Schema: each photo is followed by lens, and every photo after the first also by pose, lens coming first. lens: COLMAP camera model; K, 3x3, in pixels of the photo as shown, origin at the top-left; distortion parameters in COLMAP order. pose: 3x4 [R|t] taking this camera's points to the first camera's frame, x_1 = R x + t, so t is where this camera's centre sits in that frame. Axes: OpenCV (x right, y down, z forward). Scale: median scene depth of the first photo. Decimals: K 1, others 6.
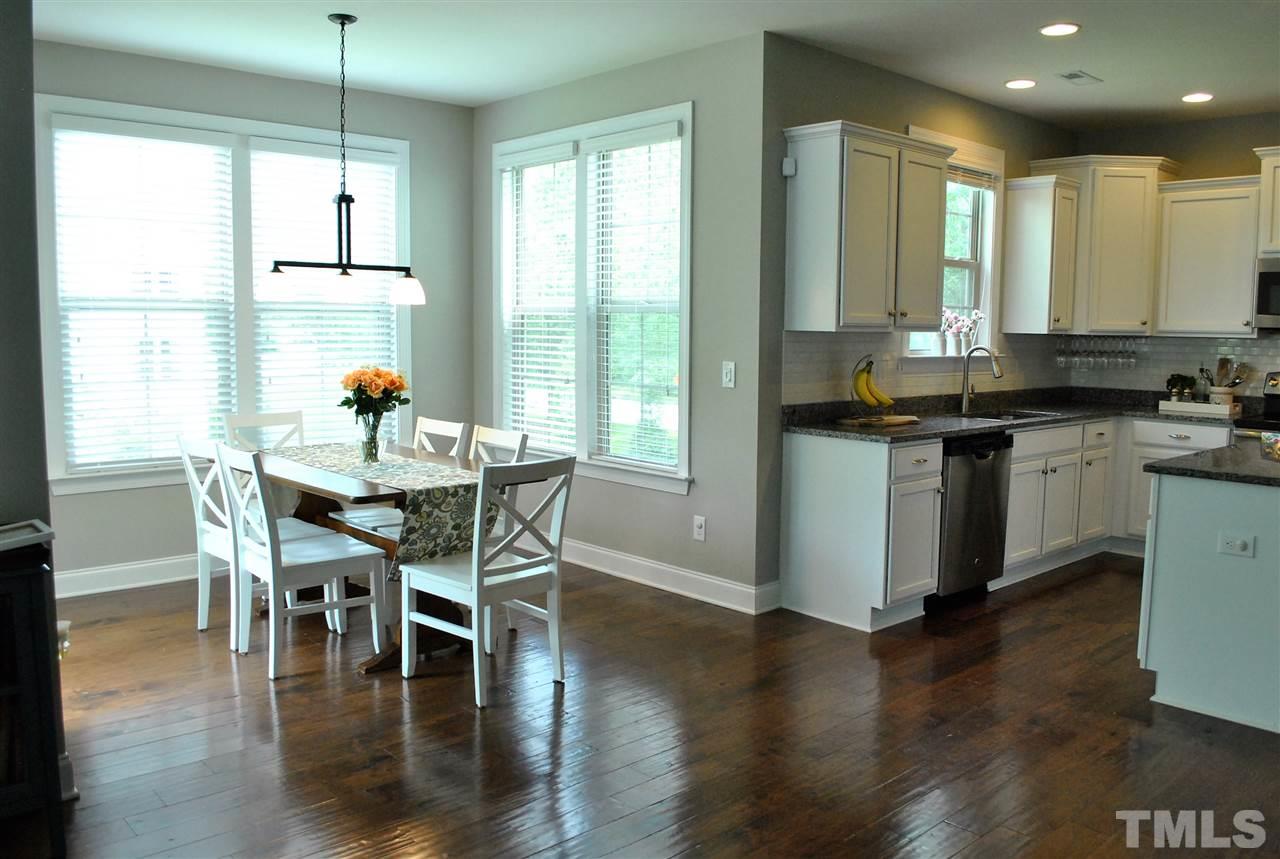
lens RADIAL K [[1021.4, 0, 644.4], [0, 1021.4, 432.8], [0, 0, 1]] dist [-0.082353, 0.013137]
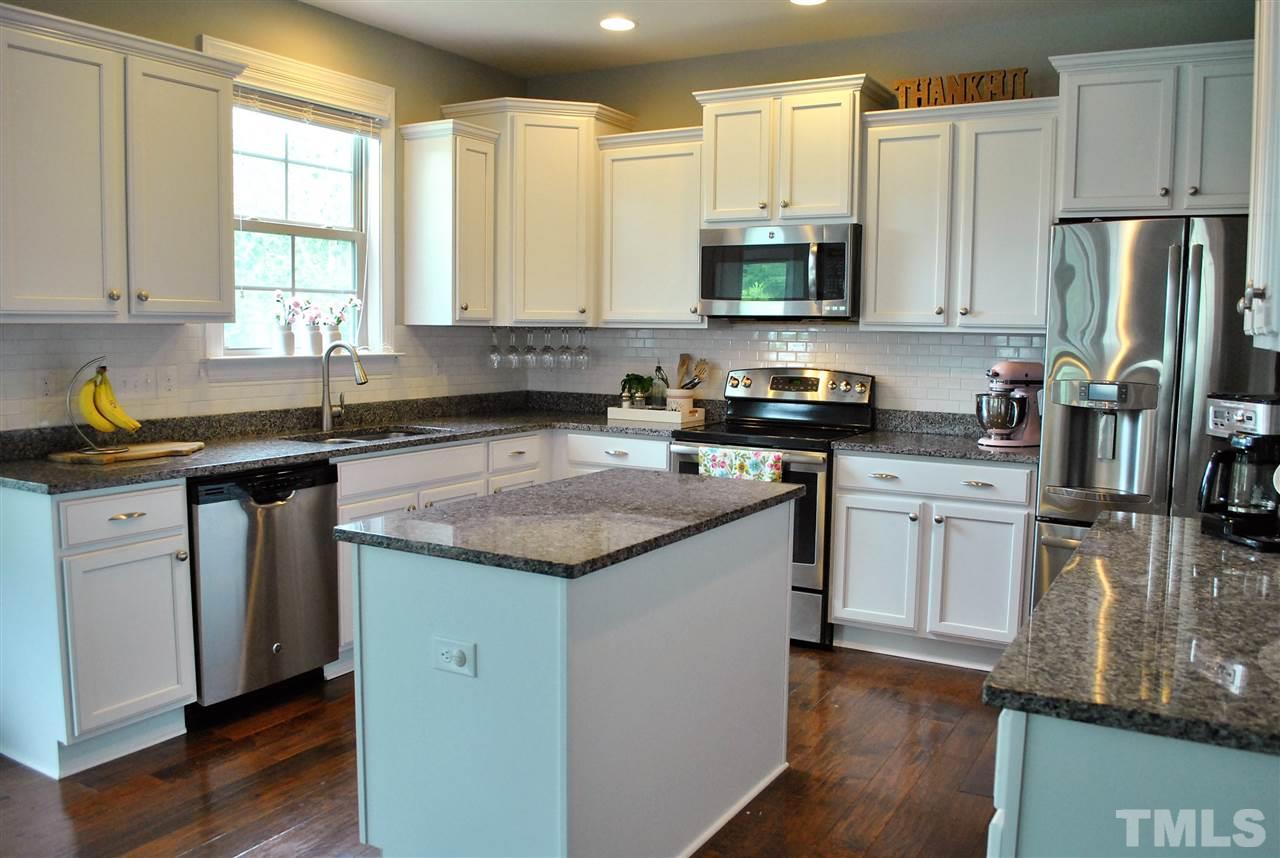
lens RADIAL K [[1021.4, 0, 643.3], [0, 1021.4, 433.9], [0, 0, 1]] dist [-0.082353, 0.013137]
pose [[0.955210, -0.029849, 0.294419, 0.320558], [0.029132, 0.999552, 0.006823, -0.016436], [-0.294491, 0.002059, 0.955652, 0.217546]]
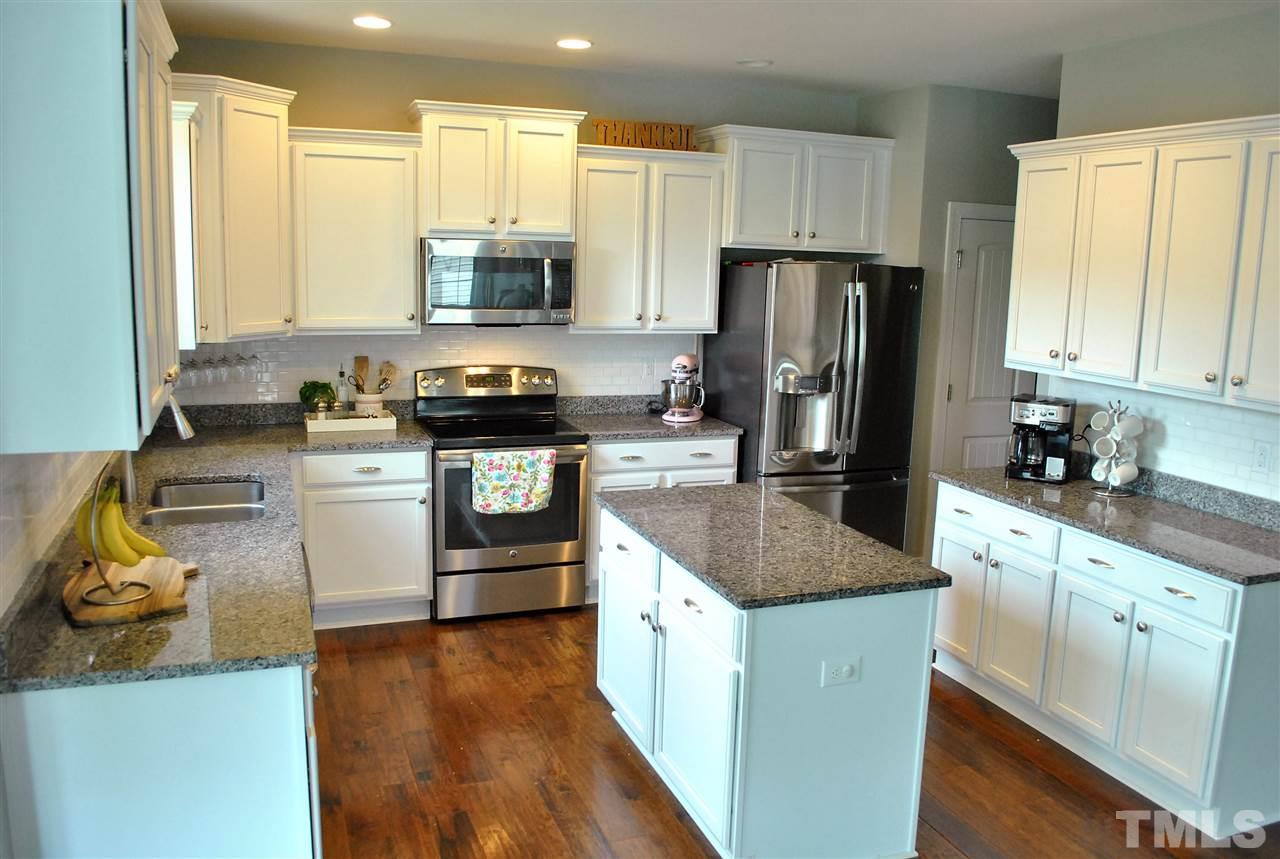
lens RADIAL K [[1021.4, 0, 643.1], [0, 1021.4, 431.5], [0, 0, 1]] dist [-0.082353, 0.013137]
pose [[0.370011, -0.158412, 0.915422, -0.099806], [0.074332, 0.987244, 0.140796, -0.121018], [-0.926049, 0.015949, 0.377067, 0.510881]]
